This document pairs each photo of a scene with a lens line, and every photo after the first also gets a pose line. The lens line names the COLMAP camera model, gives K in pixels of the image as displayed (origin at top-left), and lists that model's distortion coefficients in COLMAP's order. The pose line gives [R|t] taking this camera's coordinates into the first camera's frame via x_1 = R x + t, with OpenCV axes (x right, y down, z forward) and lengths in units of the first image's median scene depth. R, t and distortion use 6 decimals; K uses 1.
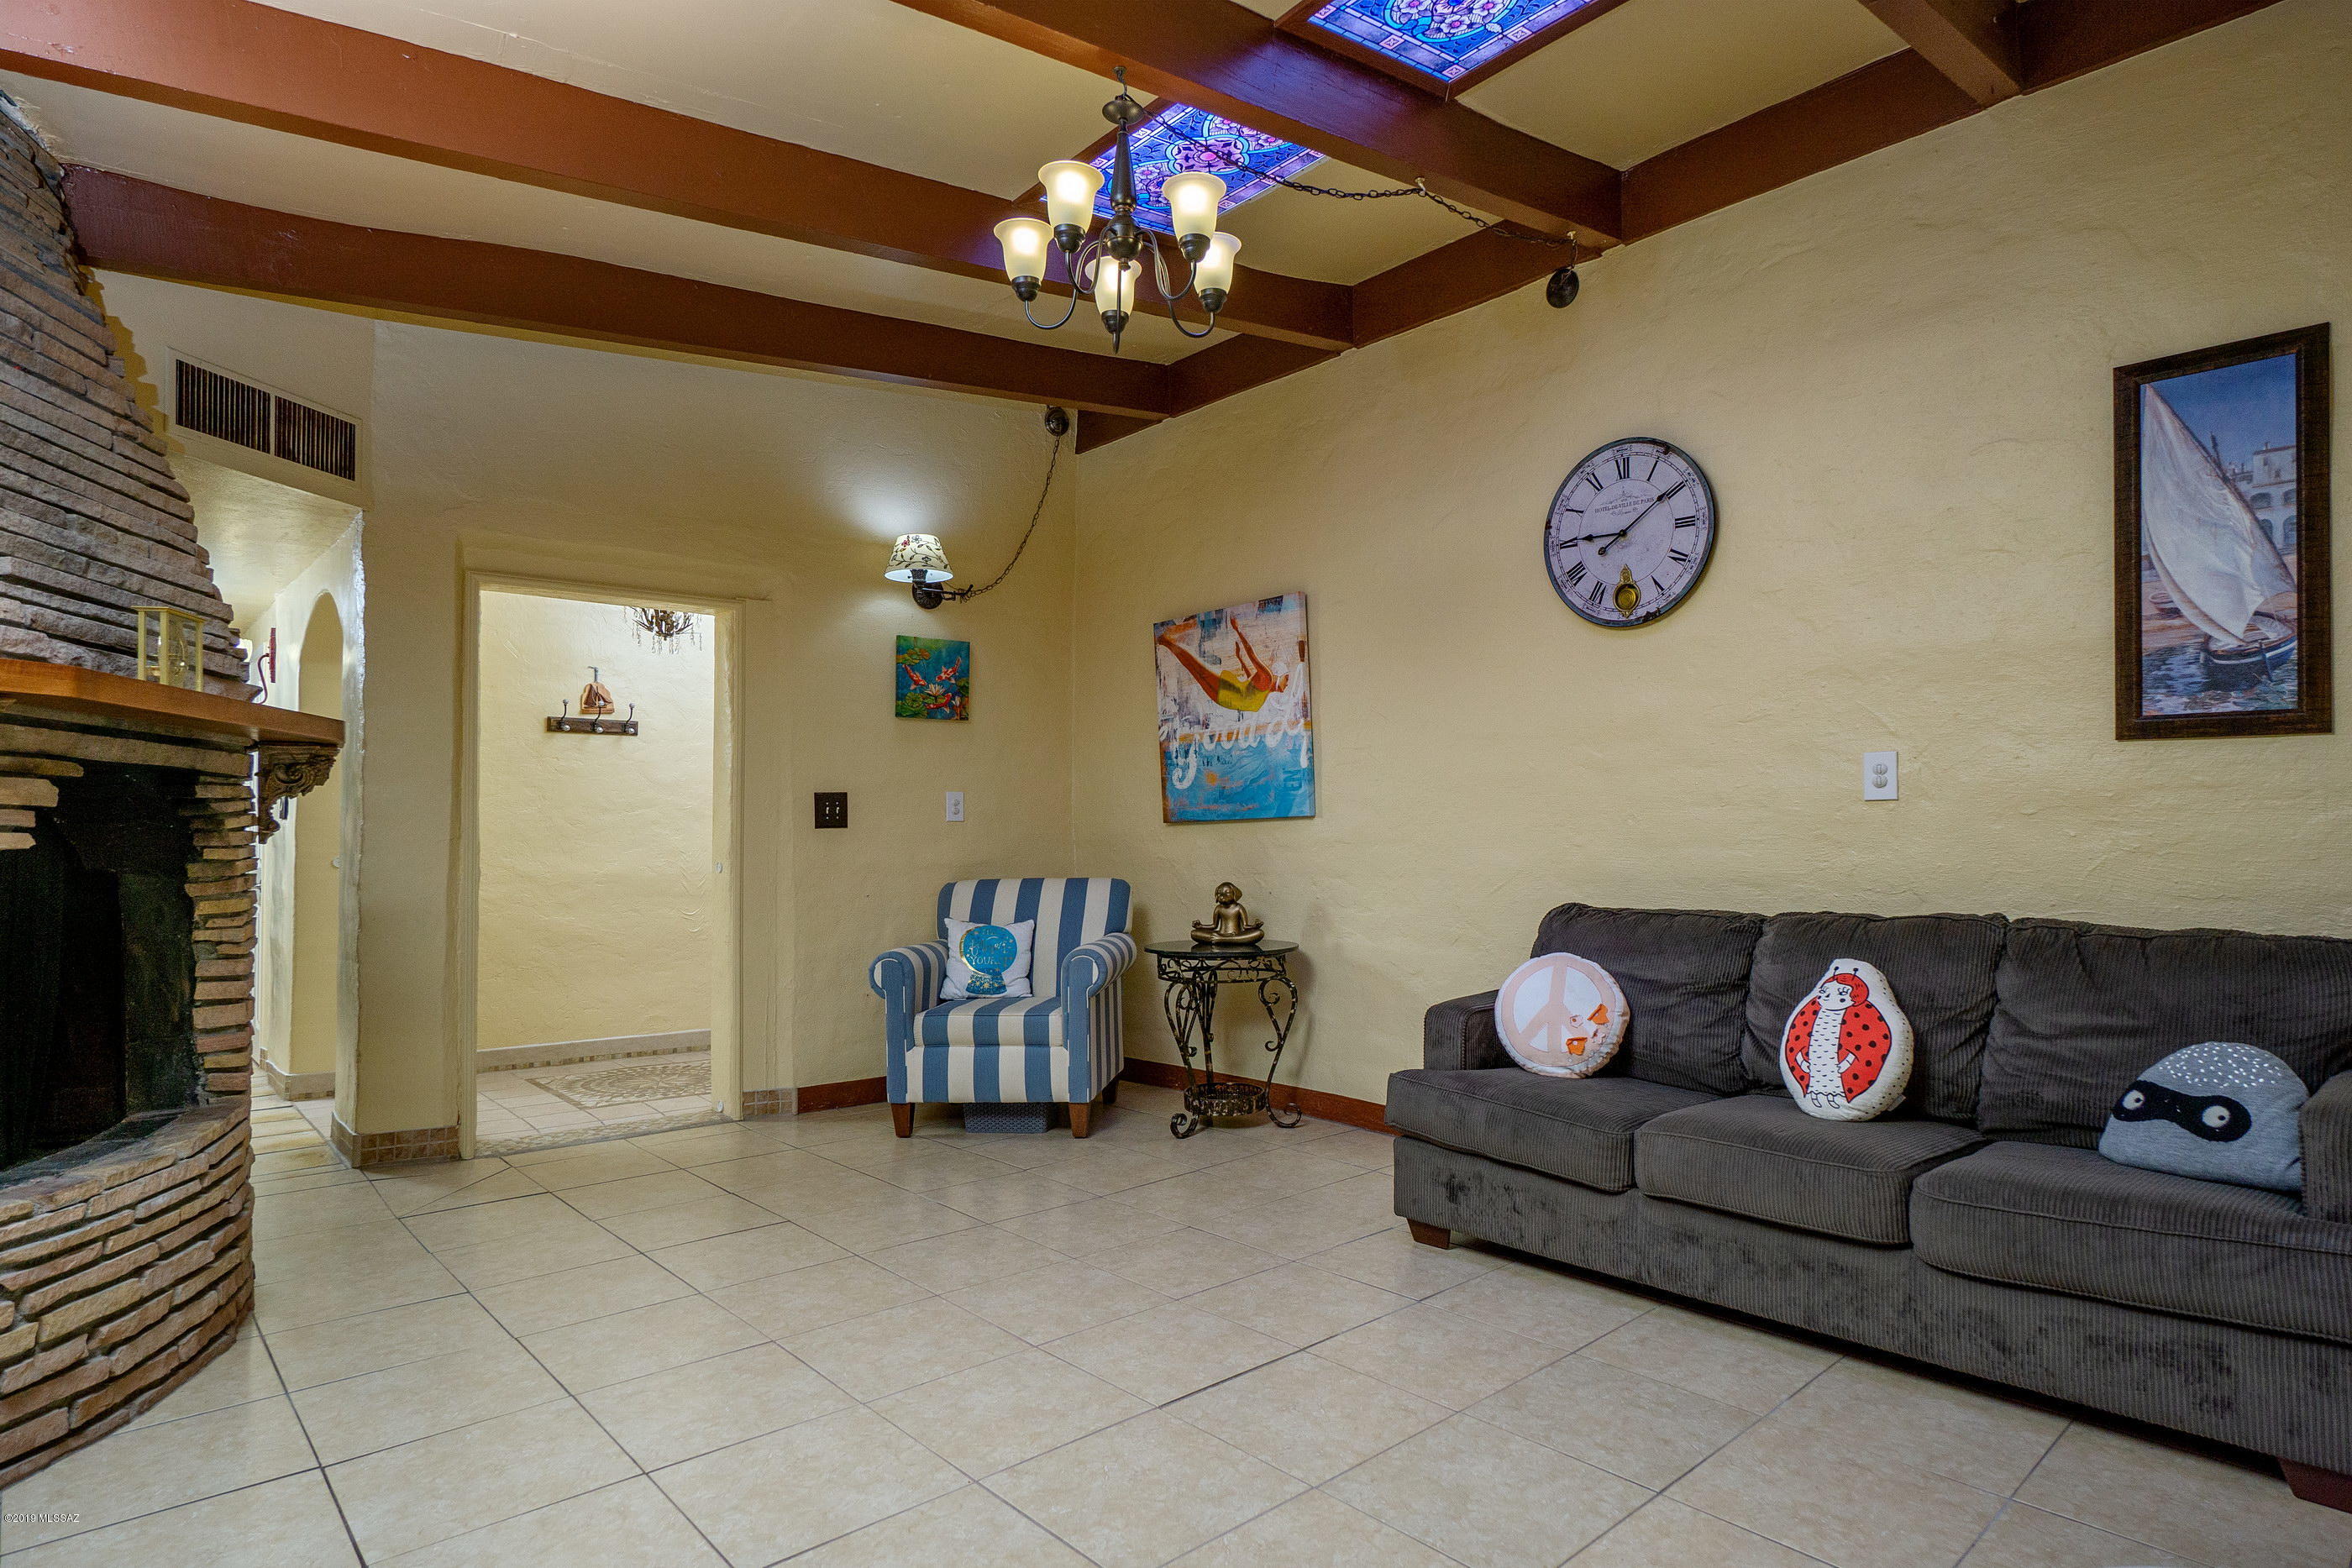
lens RADIAL K [[1239.5, 0, 1193.7], [0, 1239.5, 798.7], [0, 0, 1]] dist [-0.000612, -0.000050]
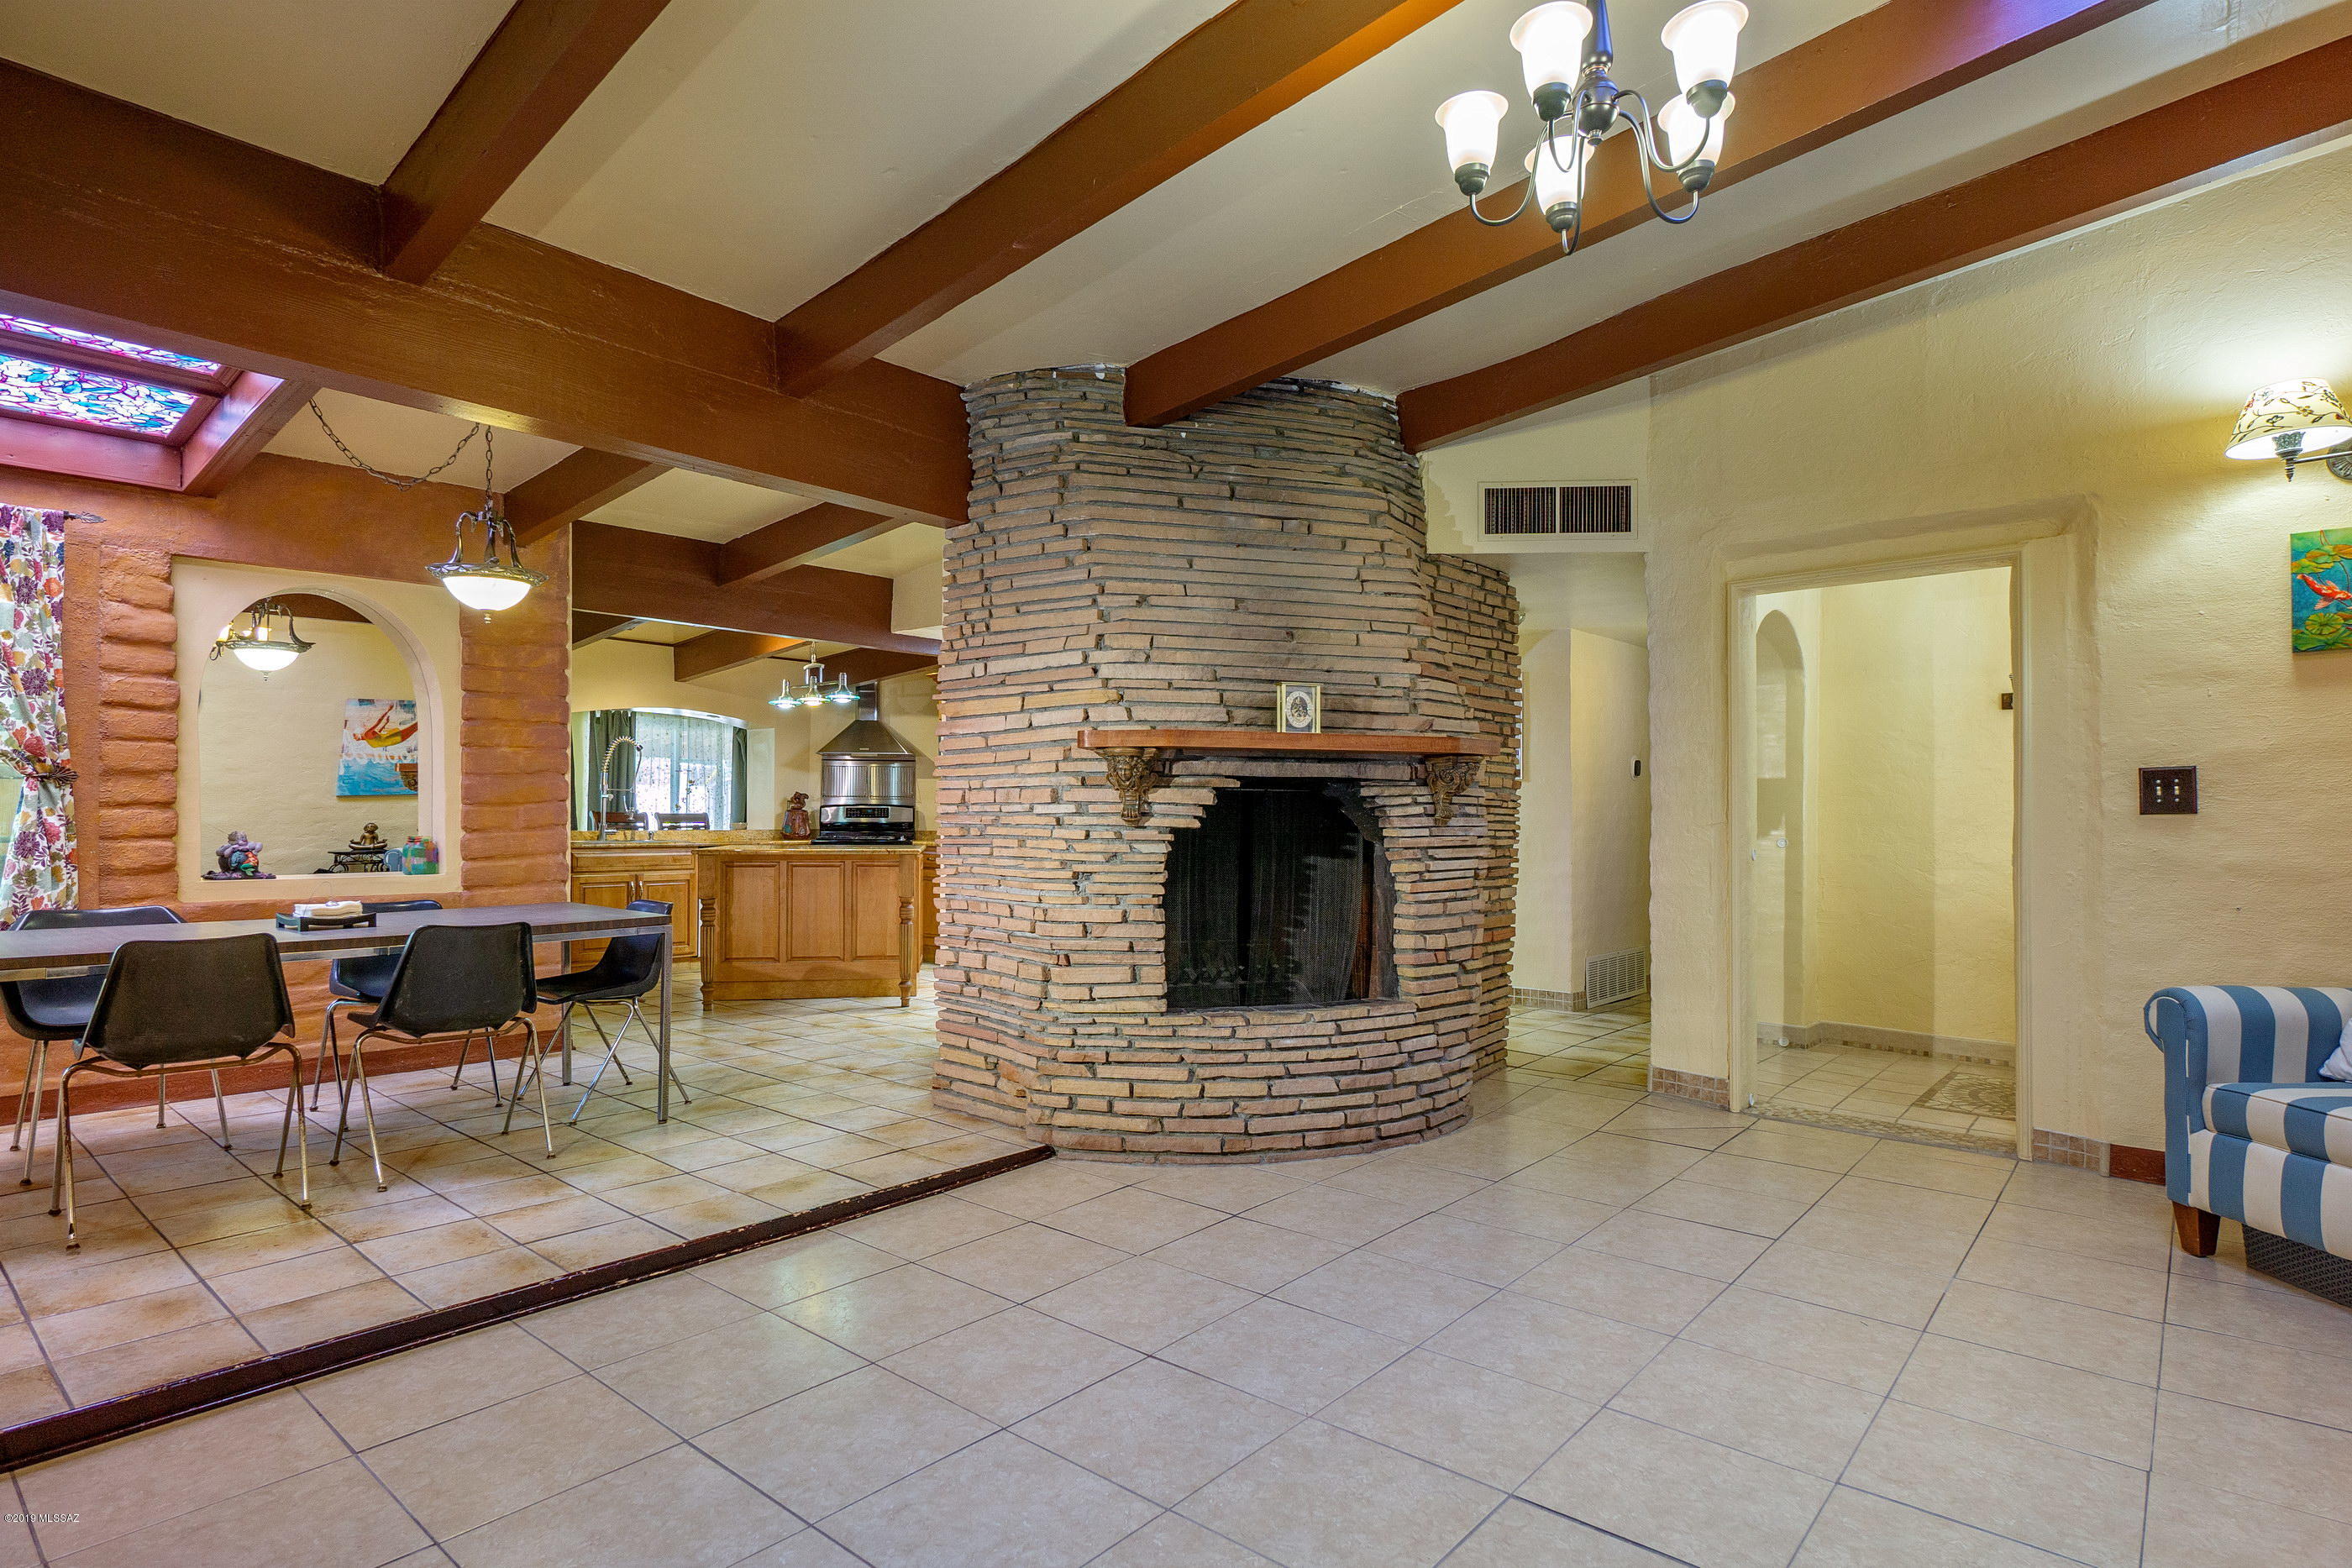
lens RADIAL K [[1239.5, 0, 1193.7], [0, 1239.5, 798.7], [0, 0, 1]] dist [-0.000612, -0.000050]
pose [[0.119495, -0.008288, -0.992800, 0.408684], [0.024566, 0.999684, -0.005389, 0.003383], [0.992531, -0.023746, 0.119661, 0.352209]]
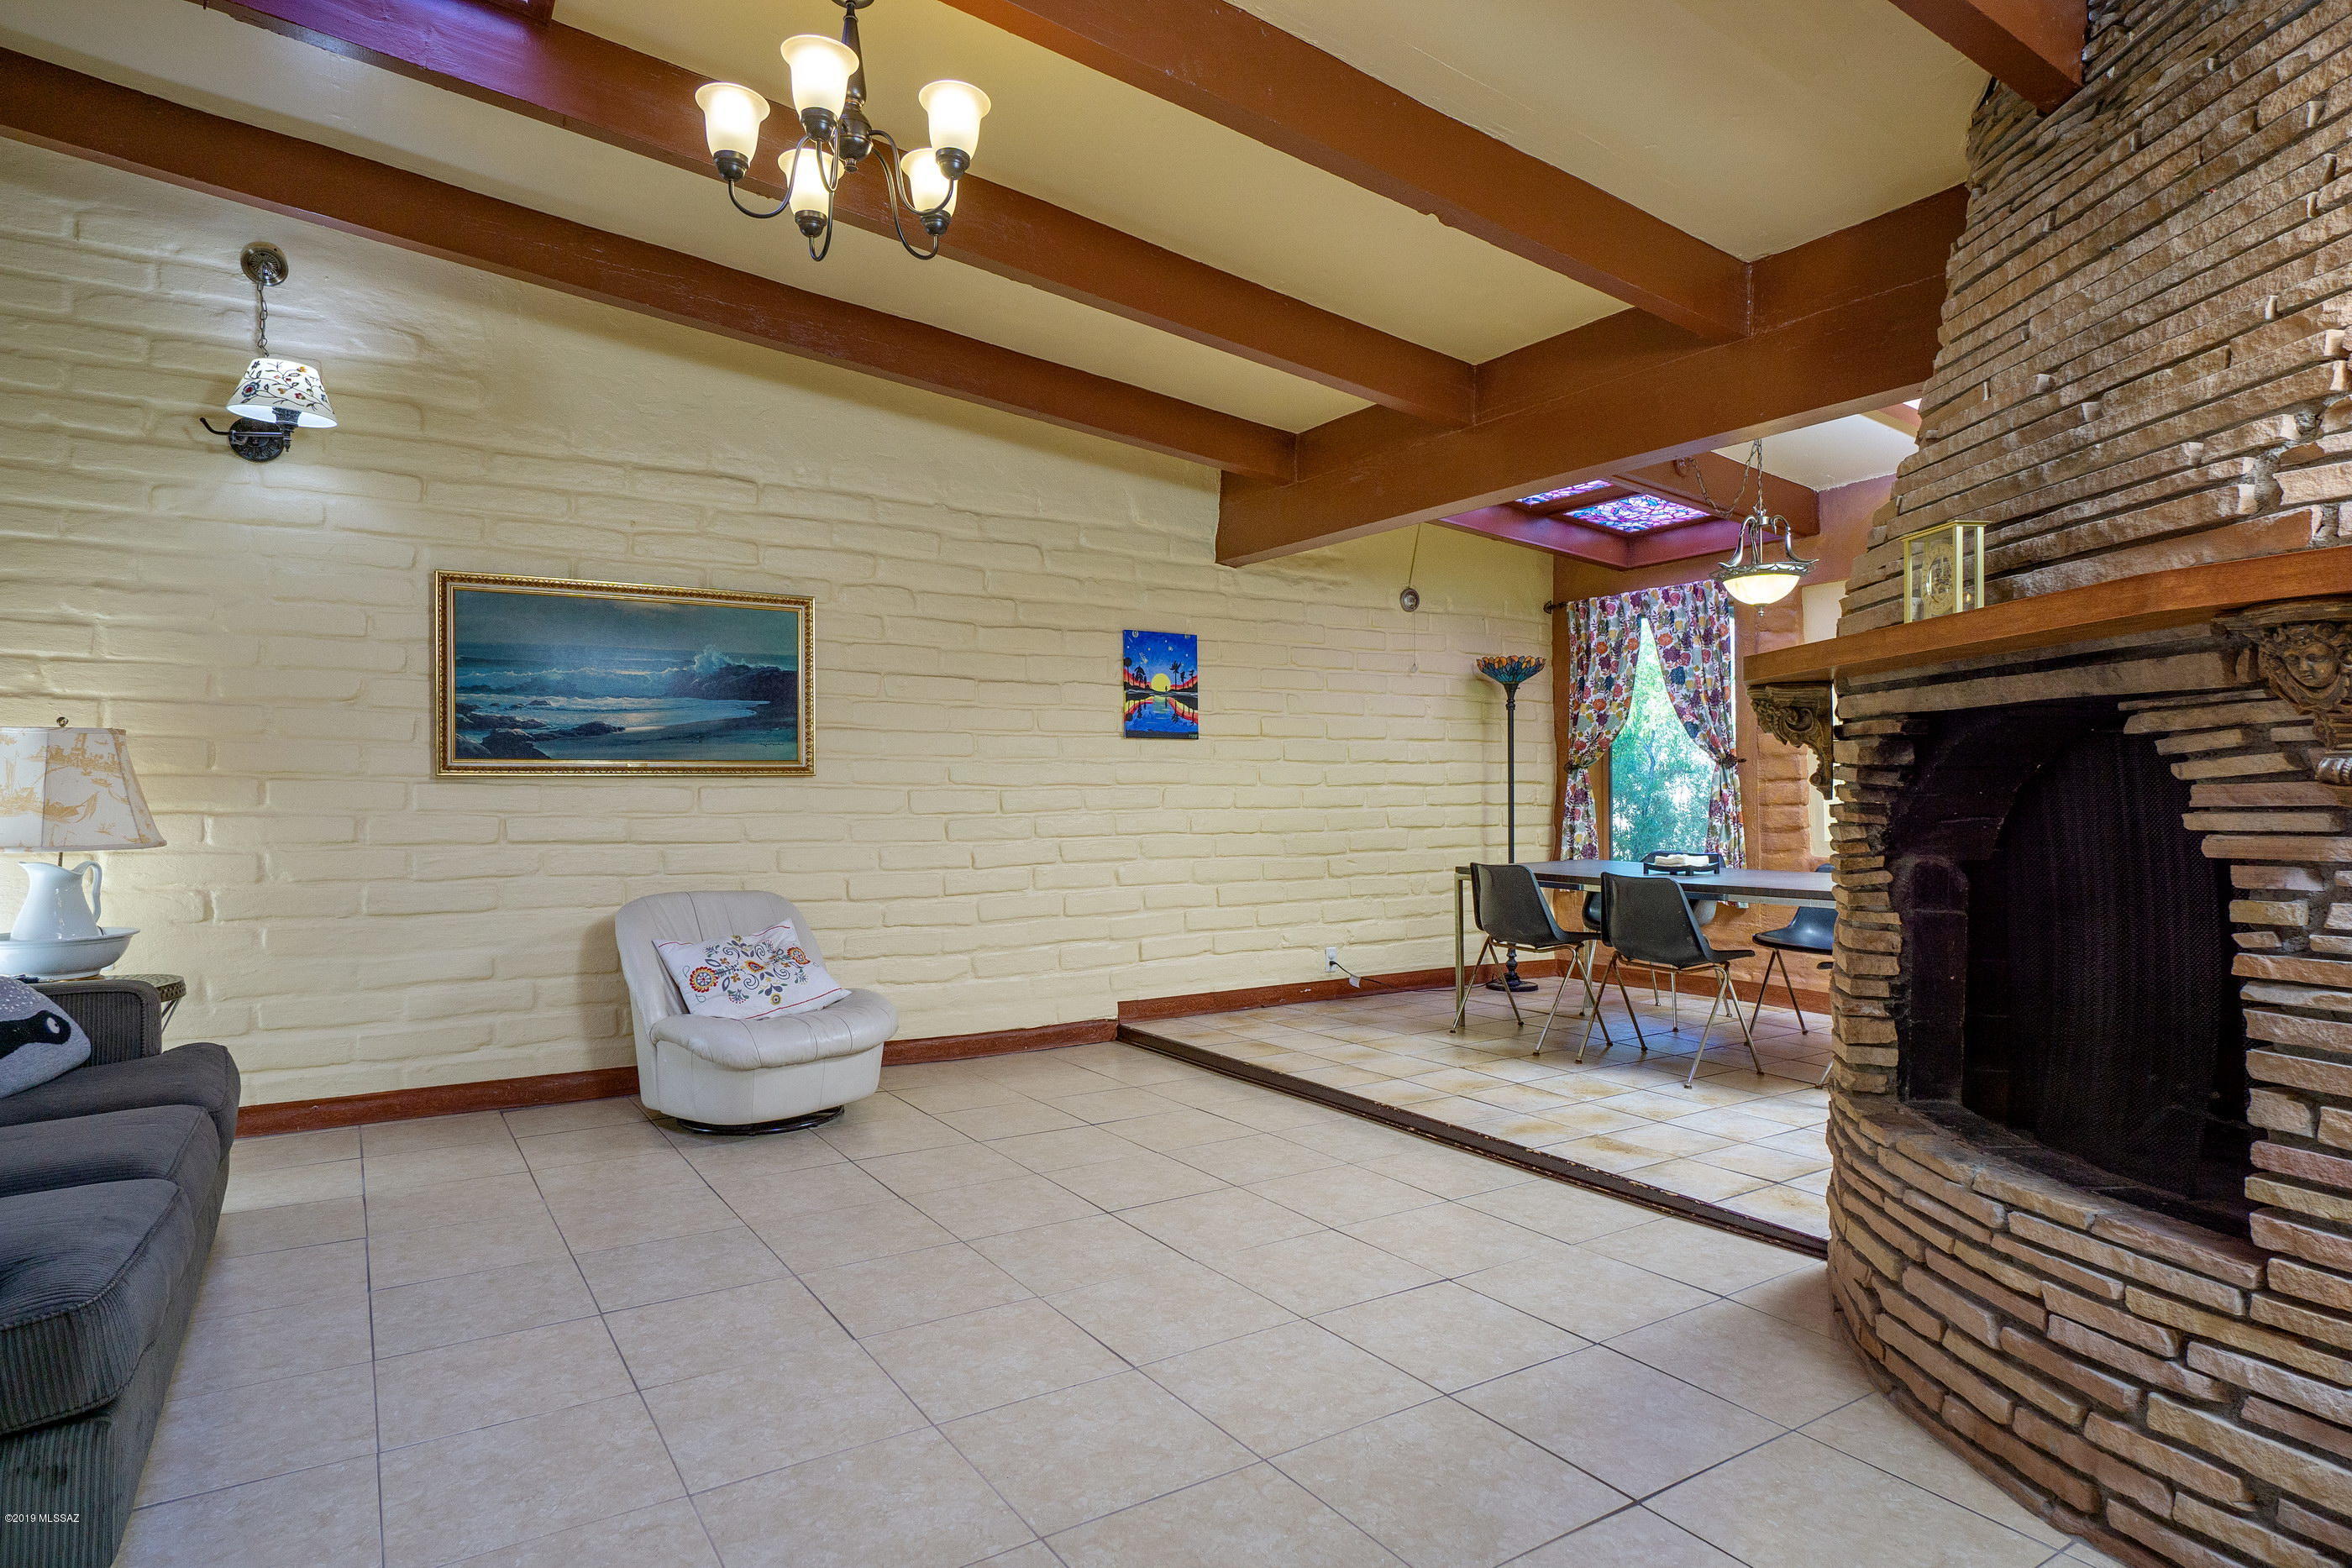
lens RADIAL K [[1247.1, 0, 1176.0], [0, 1247.1, 784.0], [0, 0, 1]] dist [0.001898, 0.000485]
pose [[-0.985504, 0.006410, 0.169528, -0.236933], [0.000969, 0.999482, -0.032161, 0.027219], [-0.169647, -0.031531, -0.985000, 1.018066]]
